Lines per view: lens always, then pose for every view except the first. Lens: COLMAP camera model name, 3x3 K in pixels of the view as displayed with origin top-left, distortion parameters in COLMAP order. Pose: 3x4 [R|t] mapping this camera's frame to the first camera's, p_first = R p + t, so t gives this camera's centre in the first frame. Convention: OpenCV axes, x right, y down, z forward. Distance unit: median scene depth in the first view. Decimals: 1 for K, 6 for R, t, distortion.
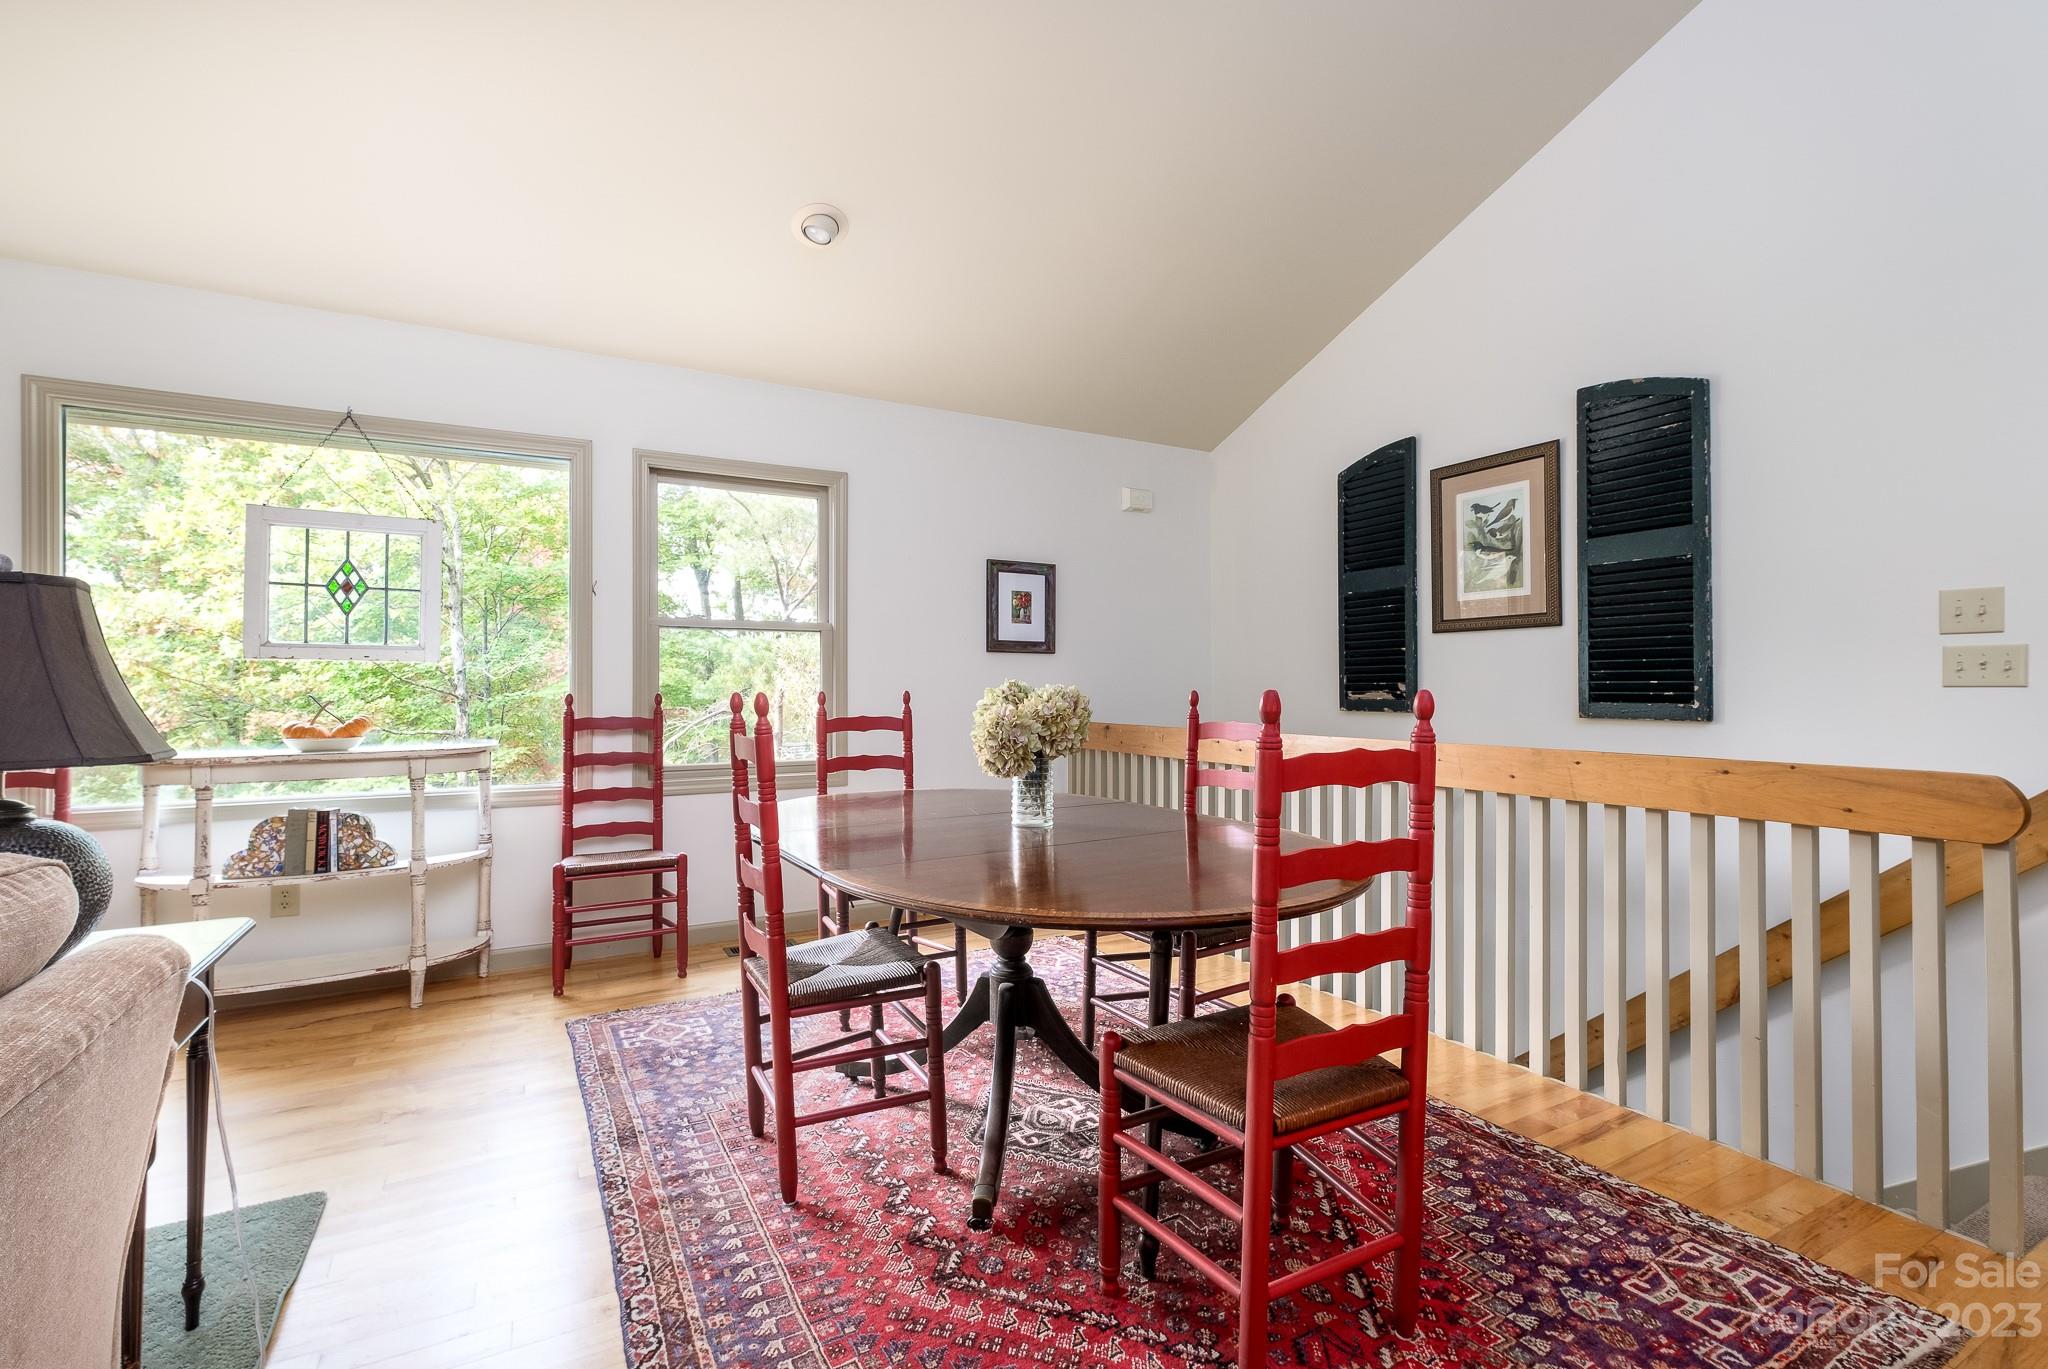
lens RADIAL K [[914.4, 0, 1024.0], [0, 914.4, 684.5], [0, 0, 1]] dist [0.021083, -0.000242]
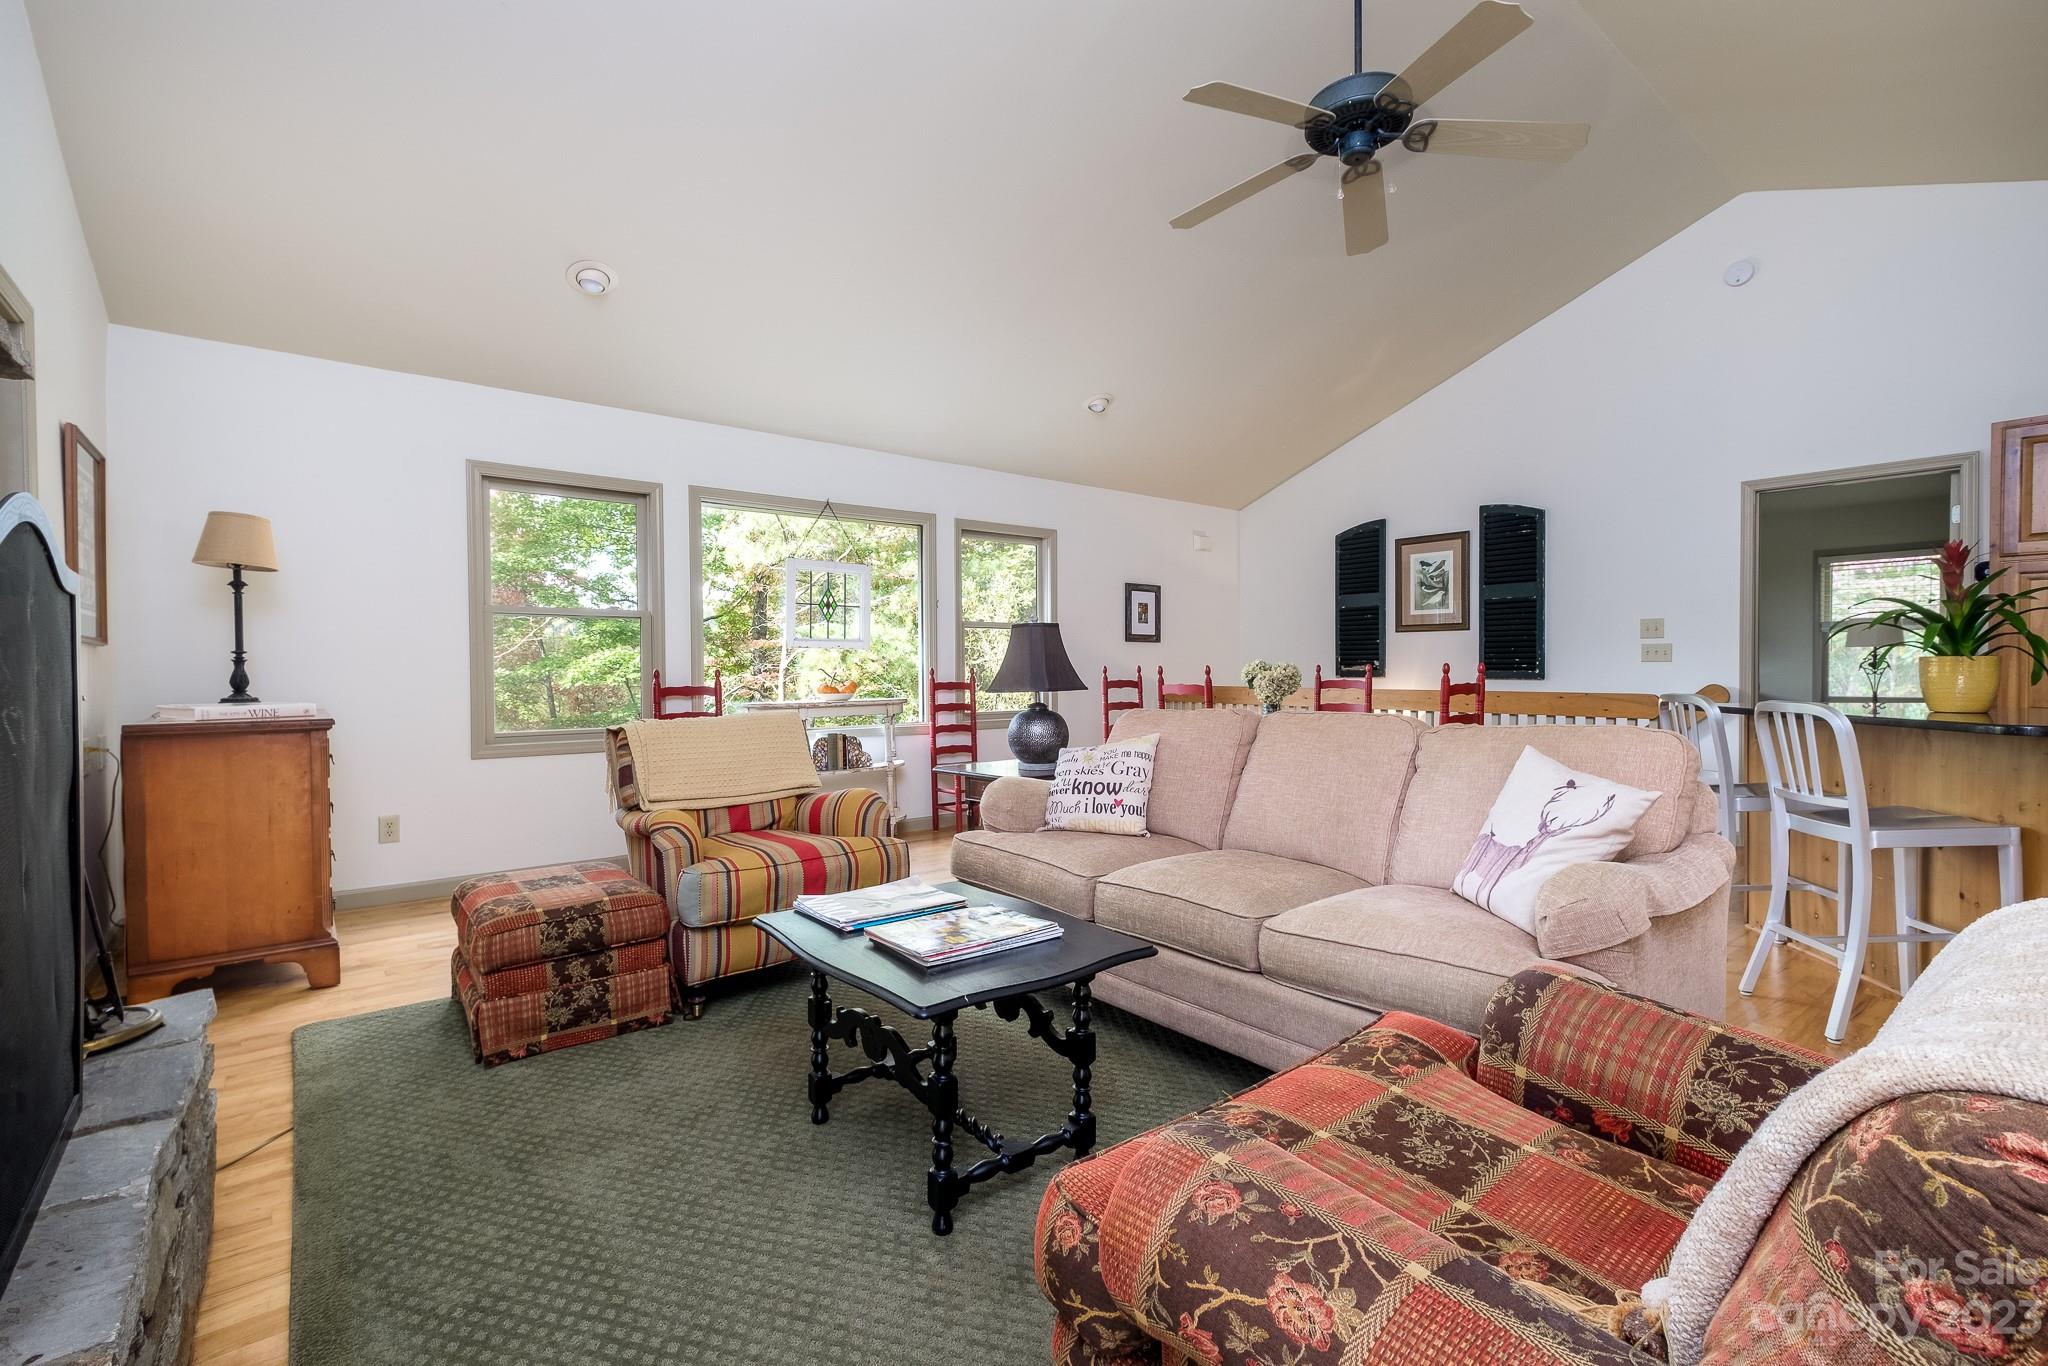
lens RADIAL K [[914.4, 0, 1024.0], [0, 914.4, 683.0], [0, 0, 1]] dist [0.021083, -0.000242]
pose [[0.983642, -0.005550, 0.180049, -0.619825], [0.001919, 0.999791, 0.020333, 0.004234], [-0.180124, -0.019655, 0.983448, -0.651224]]
